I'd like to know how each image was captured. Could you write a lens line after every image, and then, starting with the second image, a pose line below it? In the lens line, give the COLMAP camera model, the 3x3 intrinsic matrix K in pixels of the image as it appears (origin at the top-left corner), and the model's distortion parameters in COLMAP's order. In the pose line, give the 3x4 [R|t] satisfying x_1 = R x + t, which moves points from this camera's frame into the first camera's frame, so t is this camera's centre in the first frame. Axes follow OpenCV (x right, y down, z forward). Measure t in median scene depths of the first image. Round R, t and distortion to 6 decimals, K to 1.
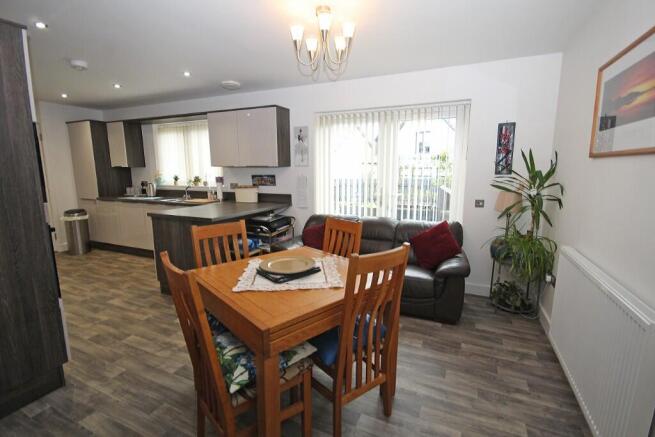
lens RADIAL K [[304.1, 0, 332.3], [0, 304.1, 216.3], [0, 0, 1]] dist [-0.004305, 0.000428]
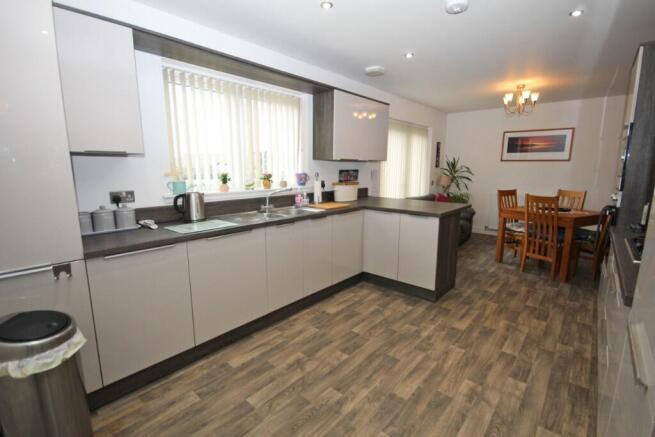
lens RADIAL K [[304.1, 0, 325.9], [0, 304.1, 221.9], [0, 0, 1]] dist [-0.004305, 0.000428]
pose [[0.284683, -0.171970, 0.943070, -1.609088], [0.141405, 0.980549, 0.136119, -0.161431], [-0.948135, 0.094605, 0.303463, 1.115428]]
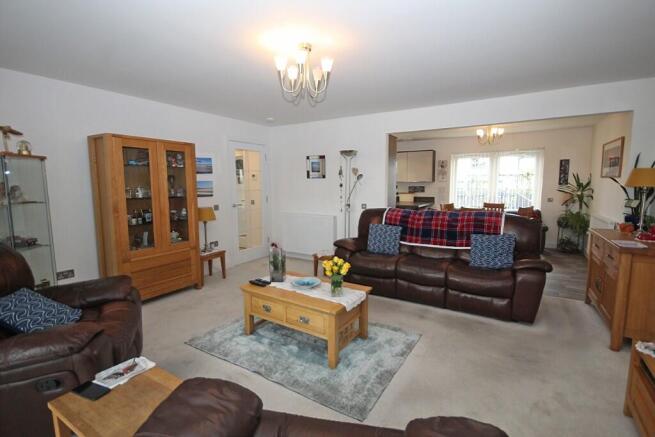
lens RADIAL K [[304.1, 0, 331.4], [0, 304.1, 218.0], [0, 0, 1]] dist [-0.004305, 0.000428]
pose [[0.992978, 0.004672, -0.118210, -0.714010], [-0.009167, 0.999254, -0.037508, 0.168684], [0.117946, 0.038329, 0.992280, -1.151892]]
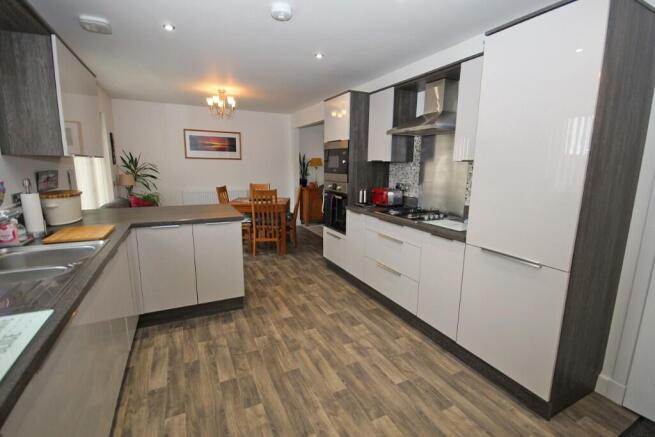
lens RADIAL K [[304.1, 0, 337.6], [0, 304.1, 221.3], [0, 0, 1]] dist [-0.004305, 0.000428]
pose [[-0.788298, -0.125480, 0.602363, -1.396409], [0.077976, 0.950718, 0.300091, -0.241906], [-0.610333, 0.283531, -0.739665, 1.551628]]
